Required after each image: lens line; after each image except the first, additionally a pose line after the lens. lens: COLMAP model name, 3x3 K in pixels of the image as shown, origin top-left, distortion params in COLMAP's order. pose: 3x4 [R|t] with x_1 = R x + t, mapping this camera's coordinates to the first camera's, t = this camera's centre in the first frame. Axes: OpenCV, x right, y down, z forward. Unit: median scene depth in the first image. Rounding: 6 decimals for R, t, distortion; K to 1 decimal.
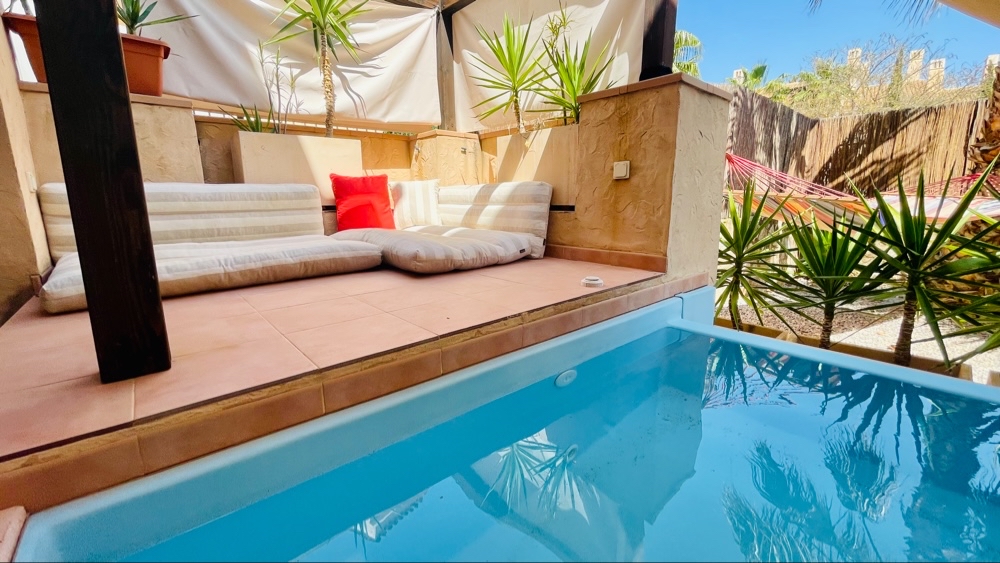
lens RADIAL K [[408.8, 0, 501.0], [0, 408.8, 274.7], [0, 0, 1]] dist [-0.000860, 0.001697]
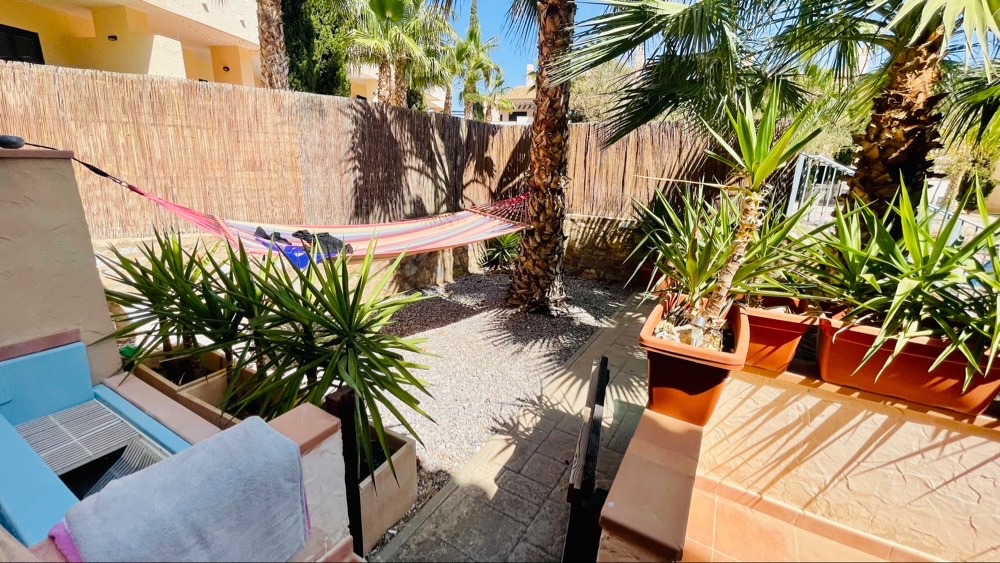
lens RADIAL K [[408.8, 0, 500.3], [0, 408.8, 274.2], [0, 0, 1]] dist [-0.000860, 0.001697]
pose [[0.946899, -0.049445, 0.317706, 1.145215], [0.022725, 0.995926, 0.087265, -0.199724], [-0.320726, -0.075411, 0.944165, -0.254929]]
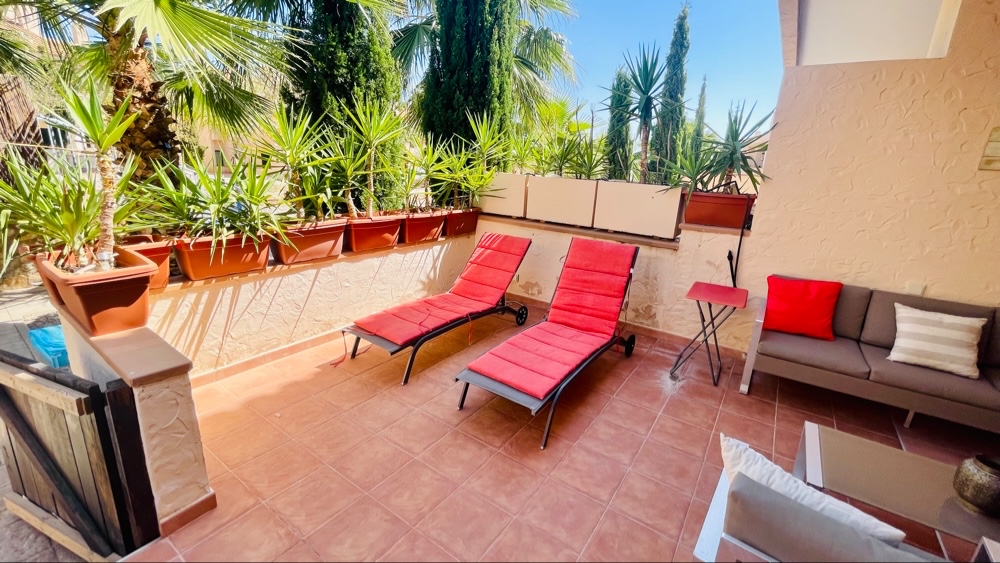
lens RADIAL K [[408.8, 0, 498.7], [0, 408.8, 276.6], [0, 0, 1]] dist [-0.000860, 0.001697]
pose [[-0.229666, -0.269506, 0.935211, 0.700178], [0.133494, 0.943092, 0.304560, -0.172781], [-0.964071, 0.194792, -0.180619, -0.364195]]
